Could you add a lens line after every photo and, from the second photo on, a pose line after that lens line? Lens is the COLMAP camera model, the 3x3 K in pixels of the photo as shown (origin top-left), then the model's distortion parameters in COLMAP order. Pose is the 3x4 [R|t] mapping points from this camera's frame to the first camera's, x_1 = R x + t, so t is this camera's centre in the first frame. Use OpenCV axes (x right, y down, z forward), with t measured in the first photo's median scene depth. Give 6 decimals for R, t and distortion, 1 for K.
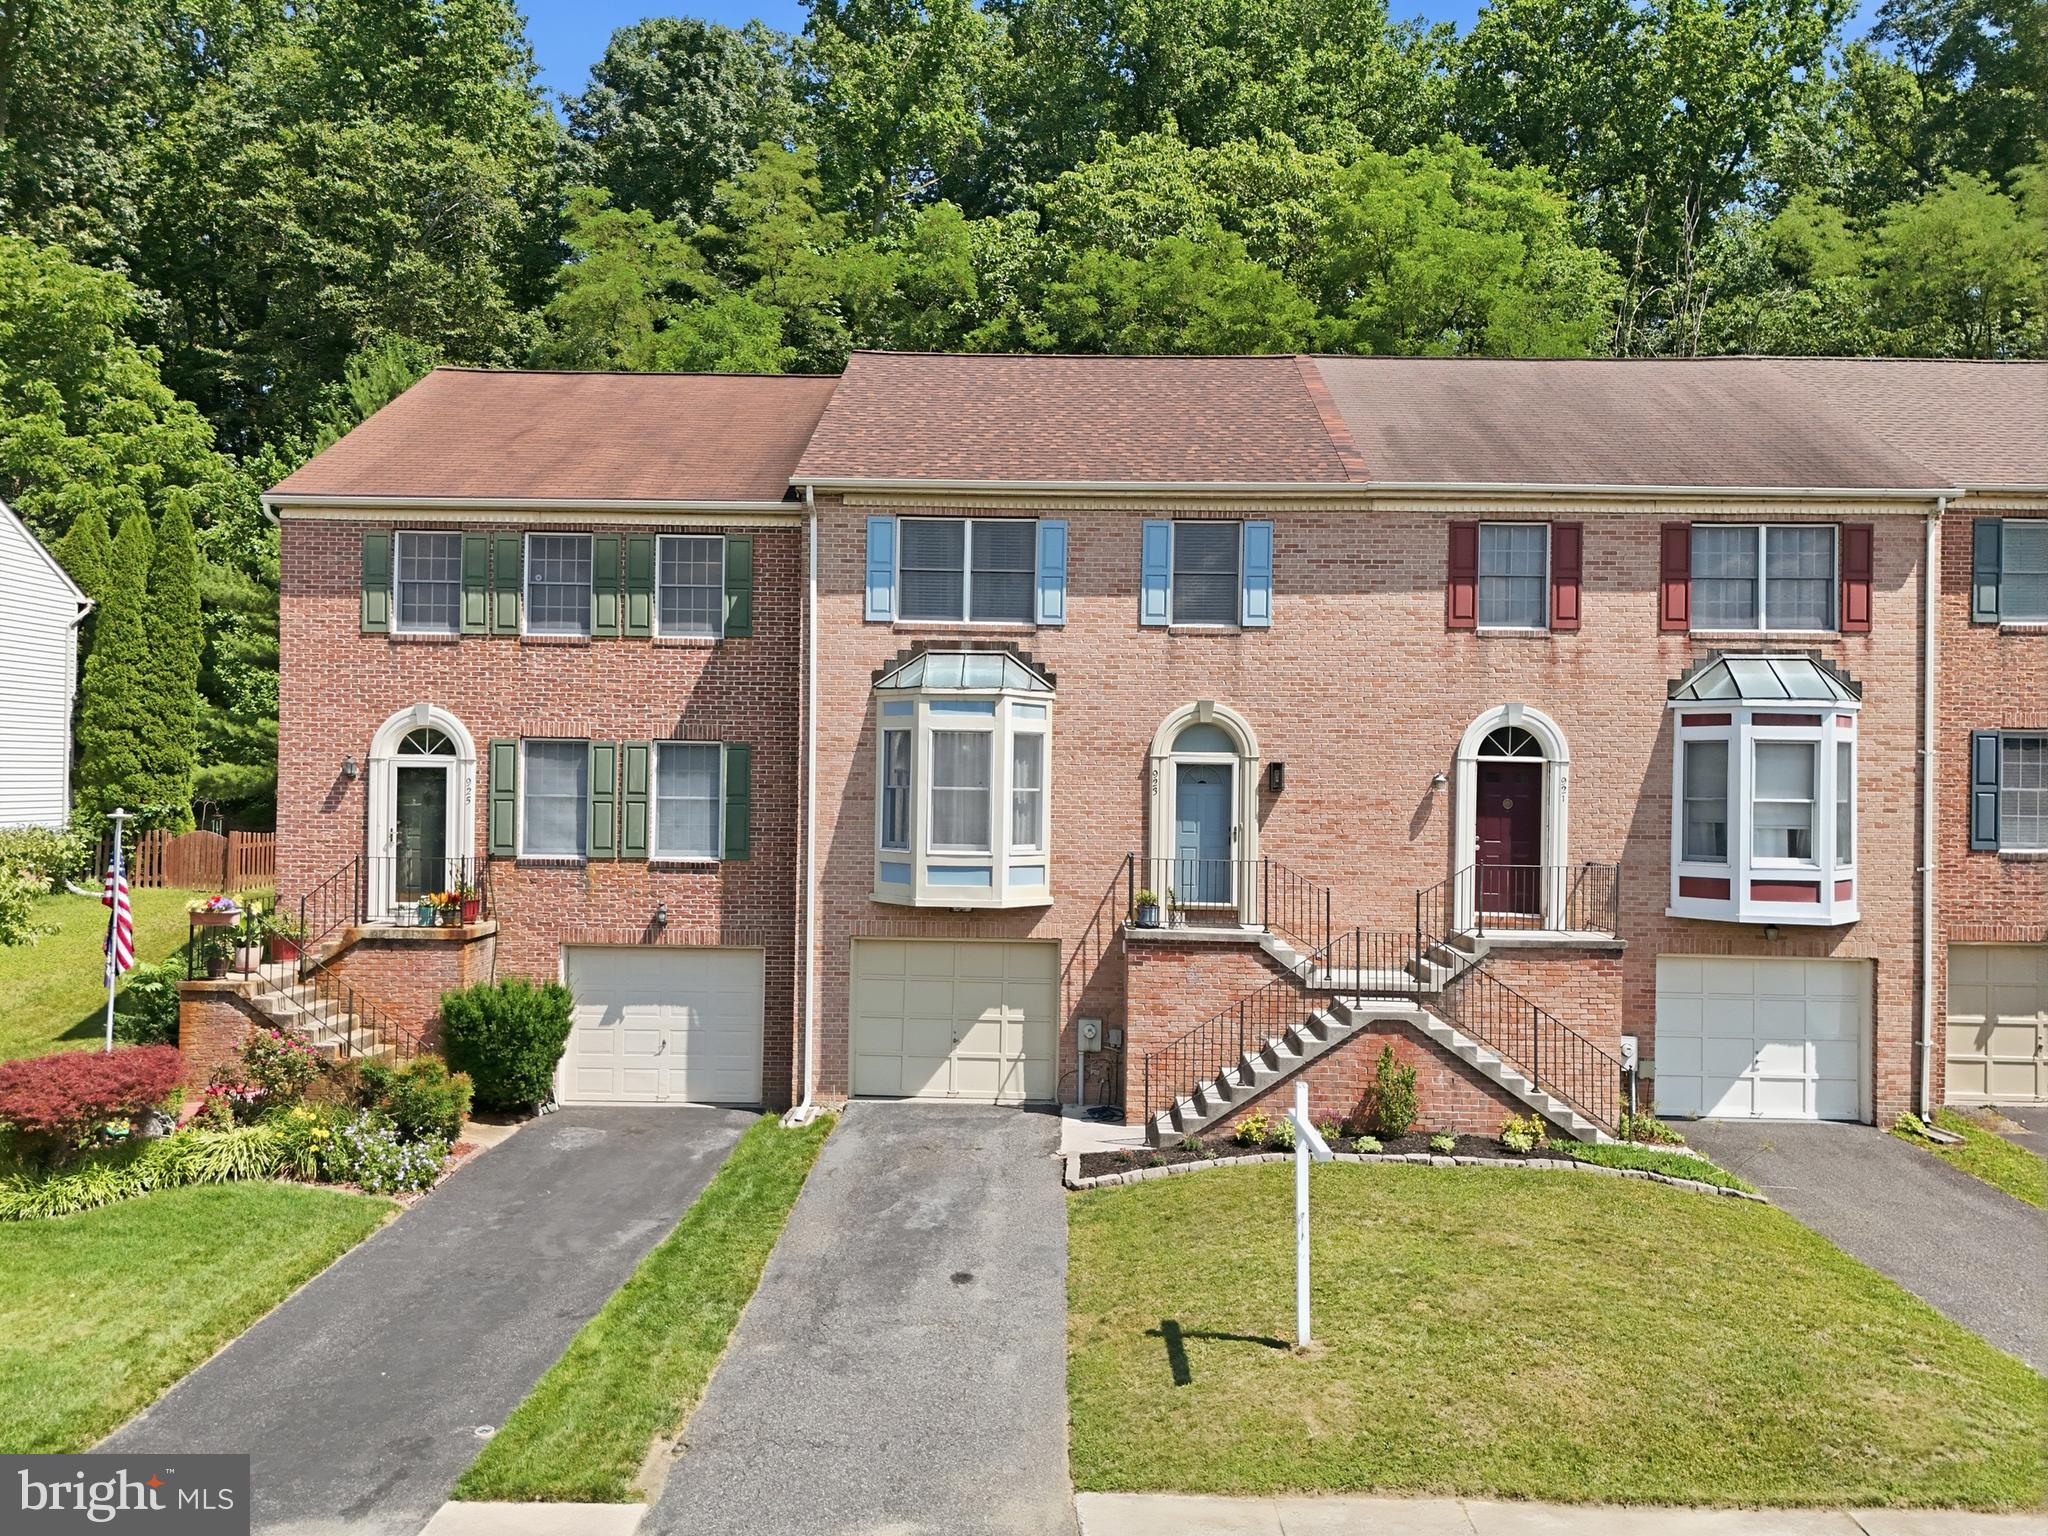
lens RADIAL K [[1514.8, 0, 1025.8], [0, 1514.8, 770.4], [0, 0, 1]] dist [0.045982, -0.029379]
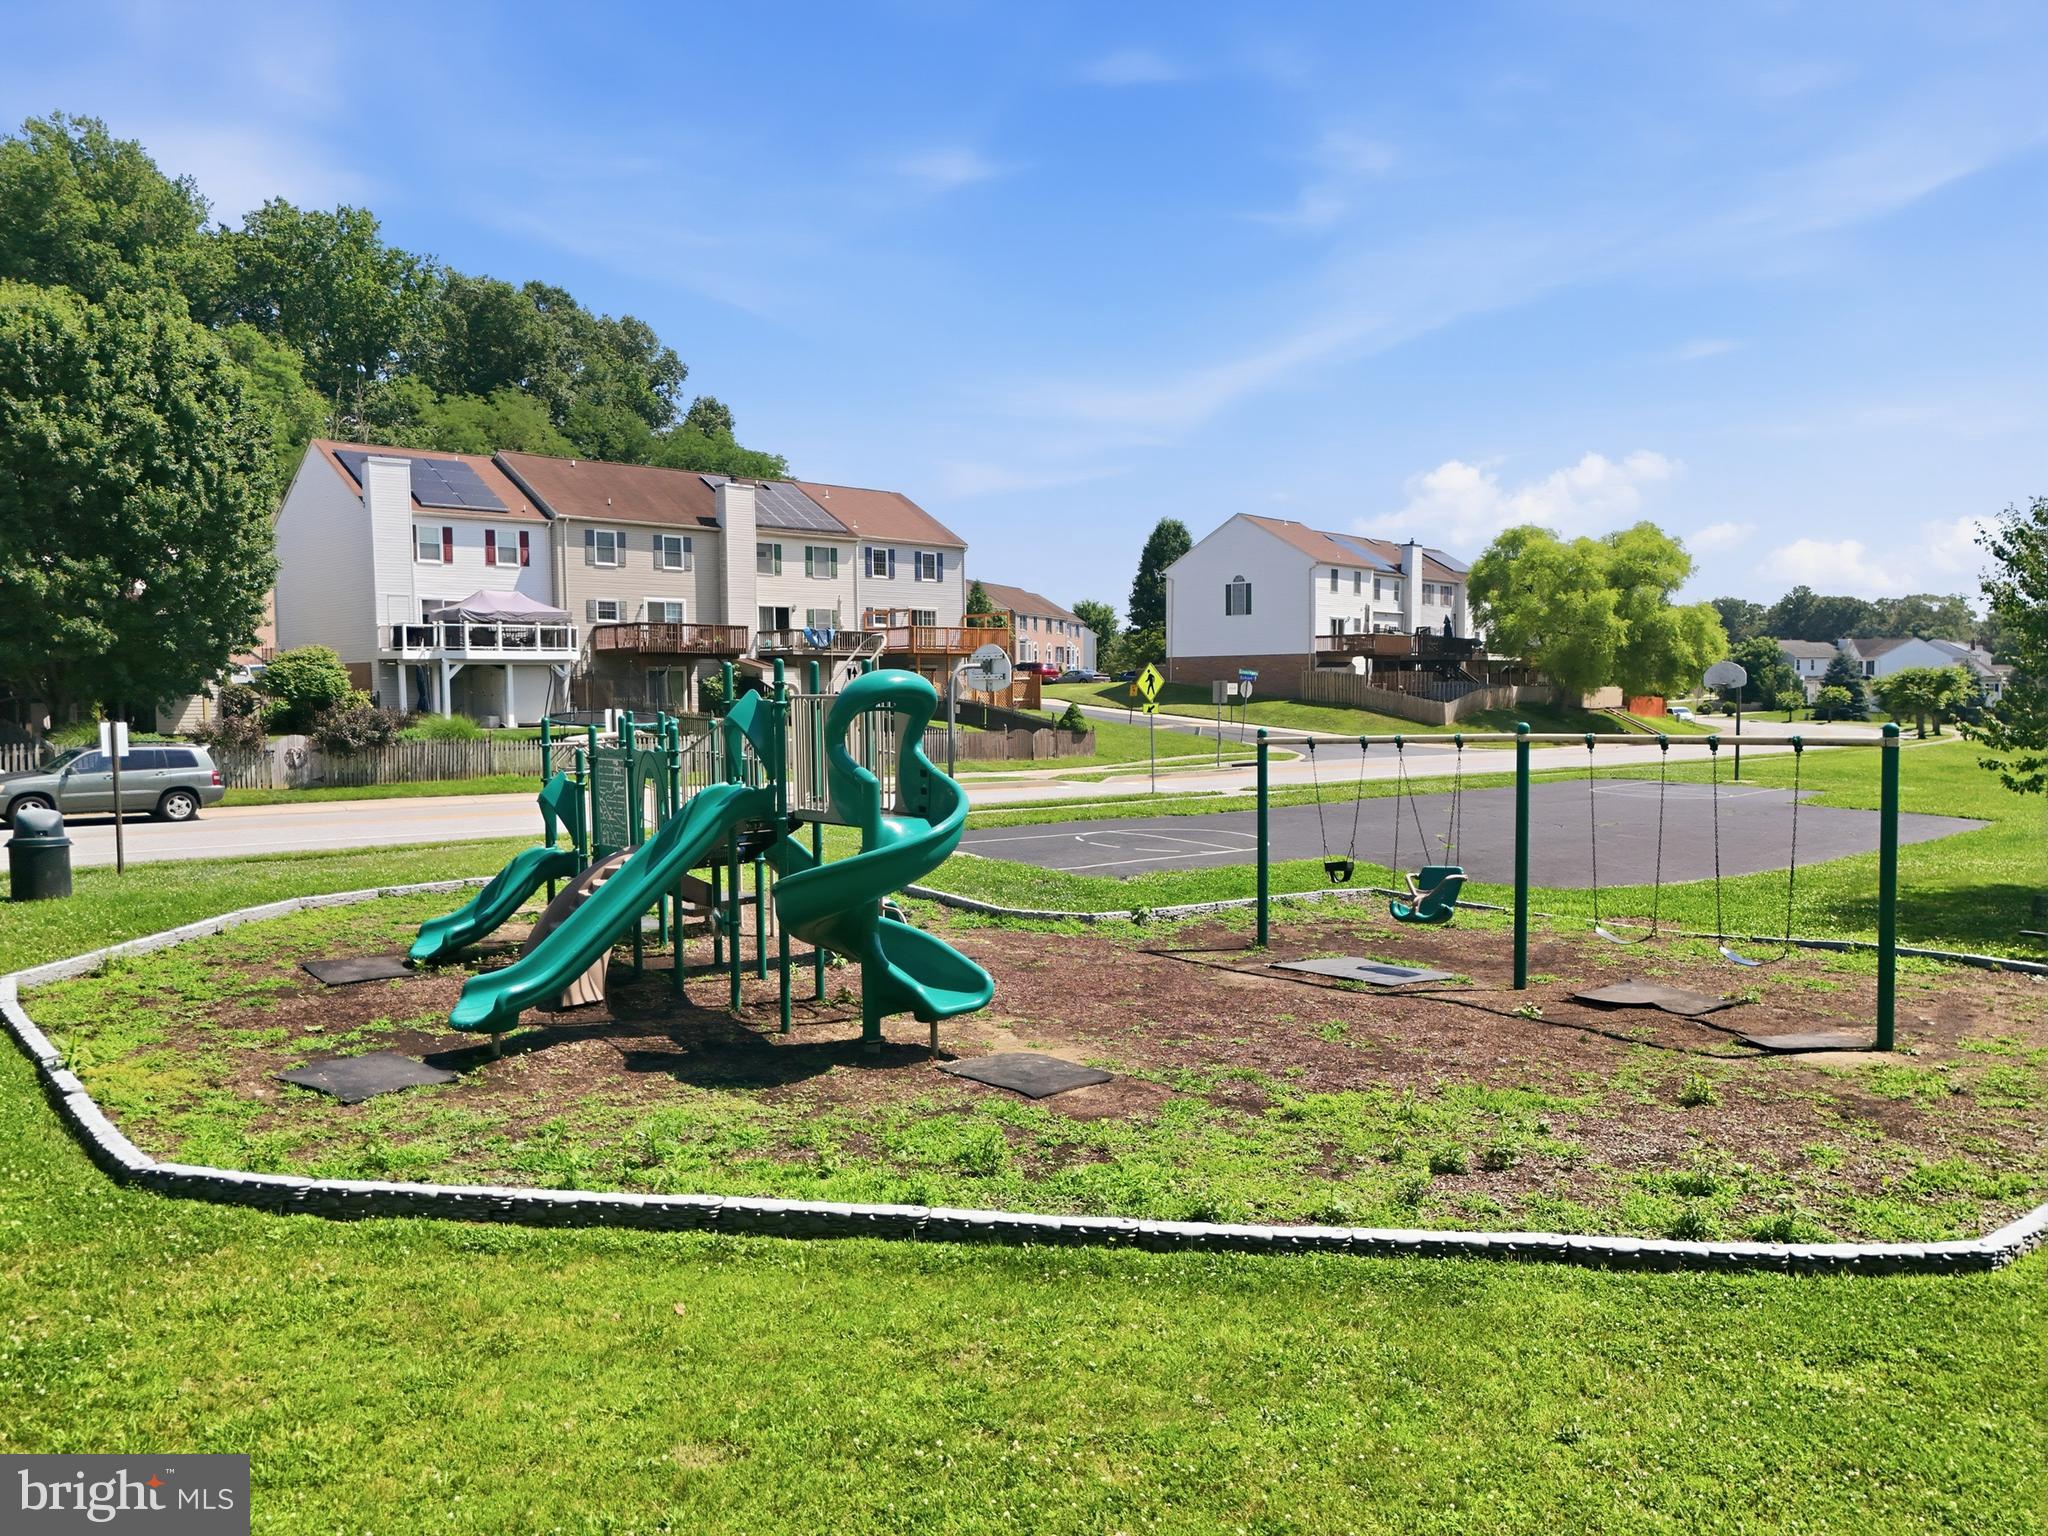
lens RADIAL K [[1511.3, 0, 1024.0], [0, 1511.3, 768.0], [0, 0, 1]] dist [0.061901, -0.049570]
pose [[0.716535, -0.059625, 0.694999, -1.371963], [0.015048, 0.997429, 0.070057, 0.159535], [-0.697389, -0.039740, 0.715590, -3.880591]]
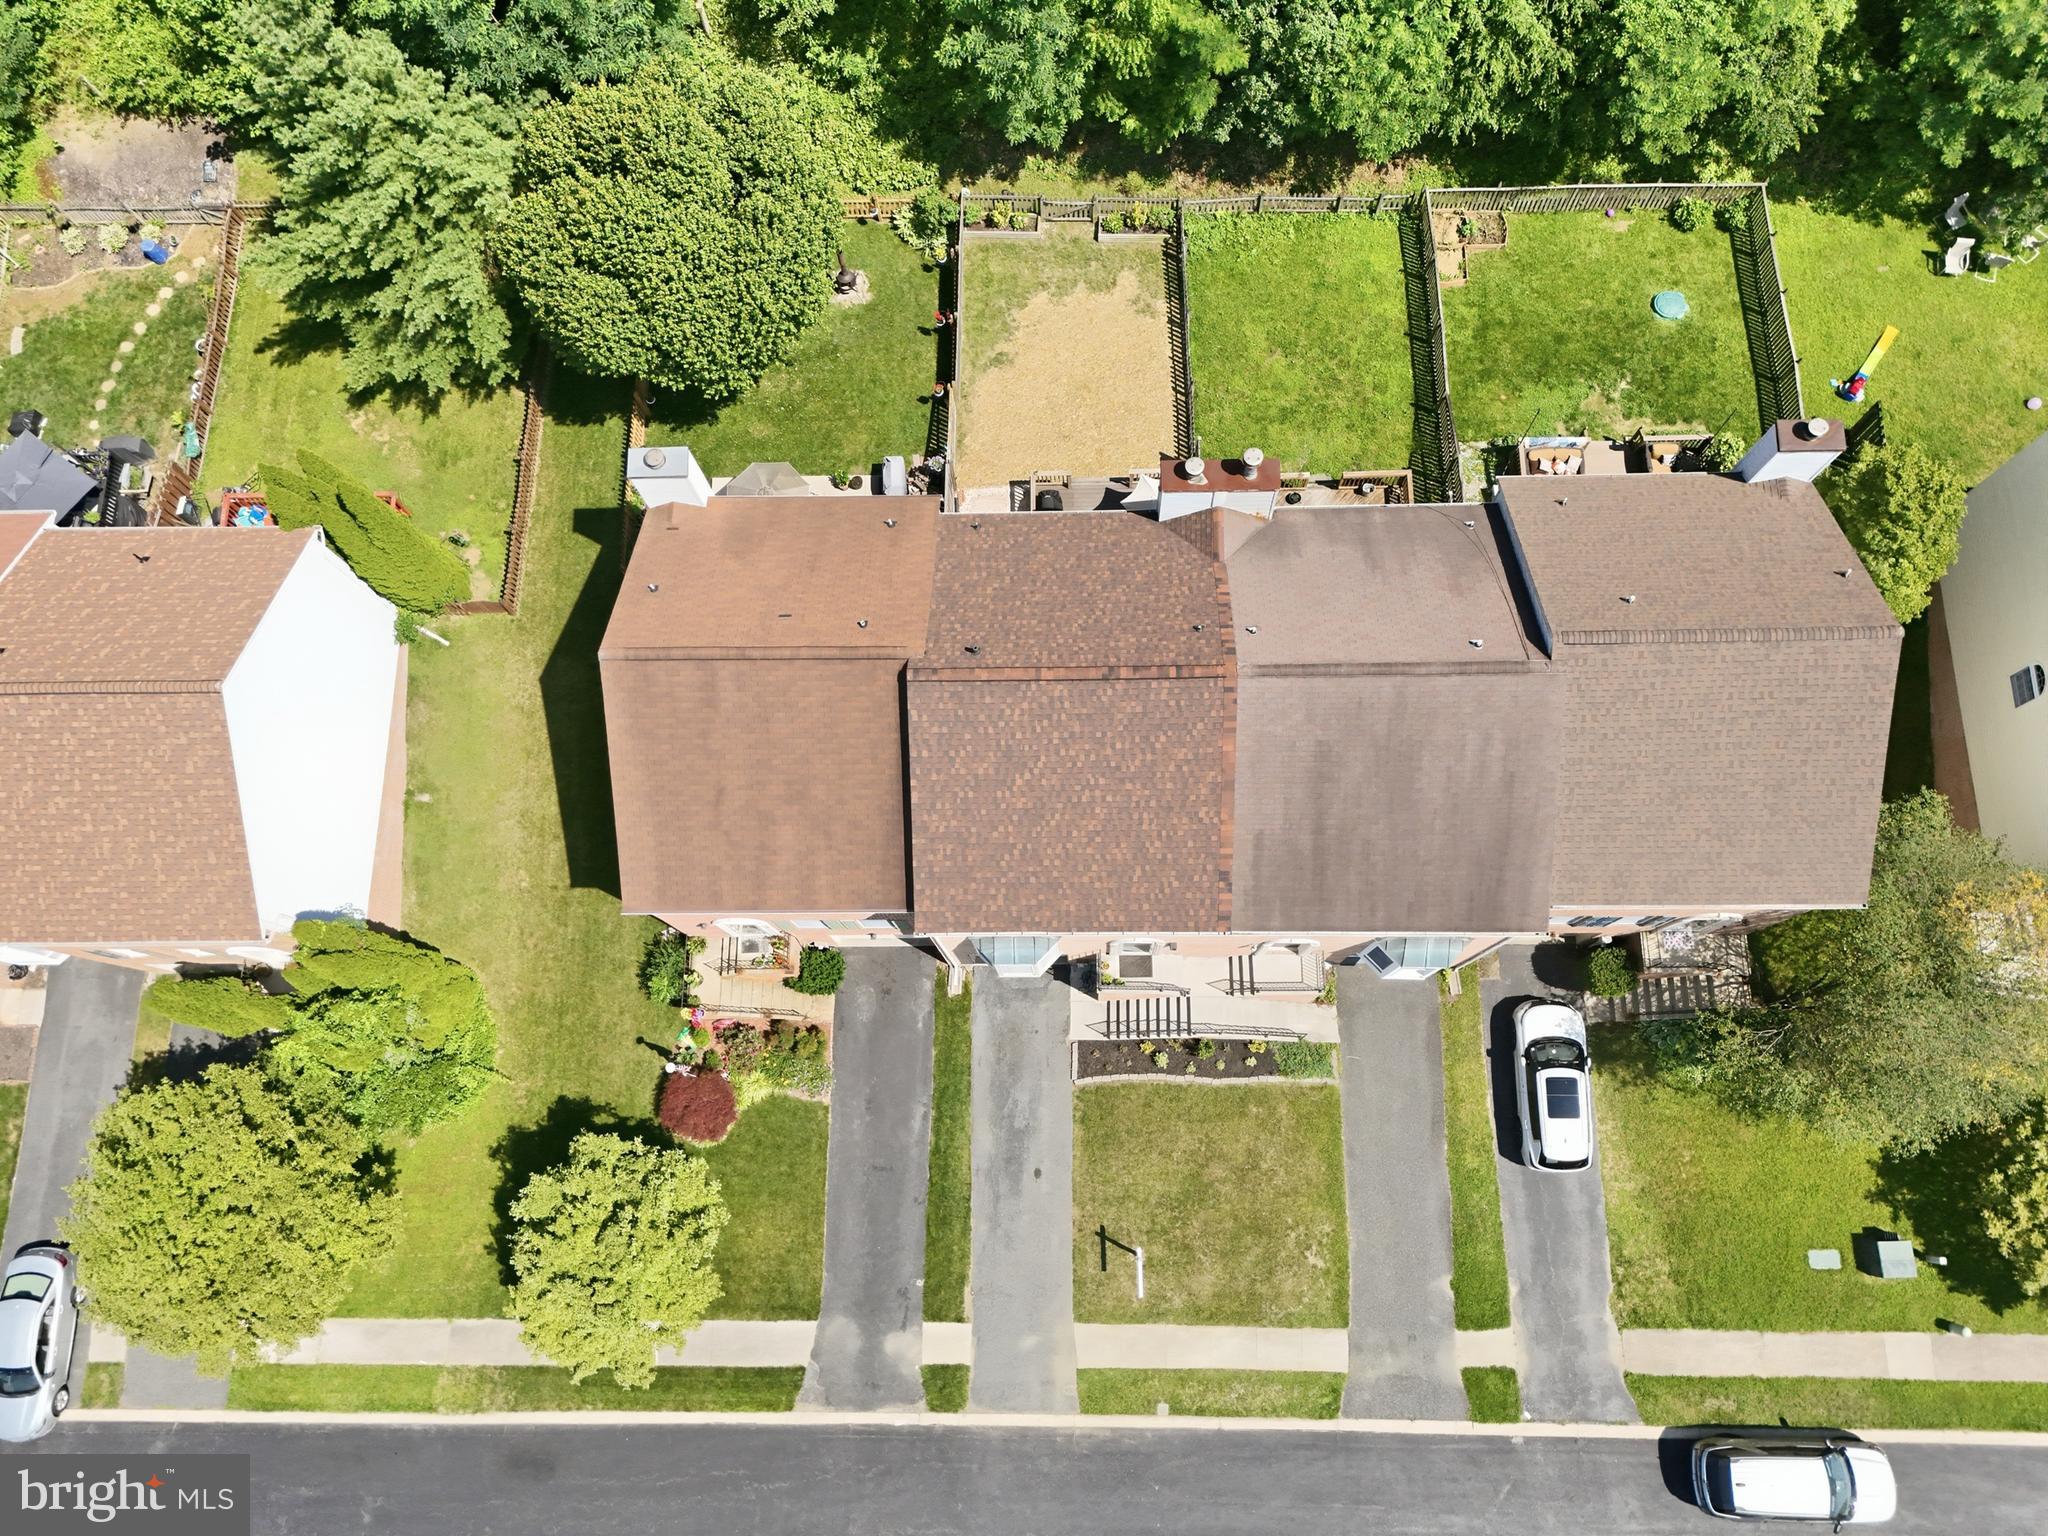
lens RADIAL K [[1511.3, 0, 1024.0], [0, 1511.3, 768.0], [0, 0, 1]] dist [0.061901, -0.049570]
pose [[0.998328, -0.028228, -0.050452, 0.075609], [0.055955, 0.252422, 0.965998, -1.994574], [-0.014533, -0.967206, 0.253579, 0.721188]]
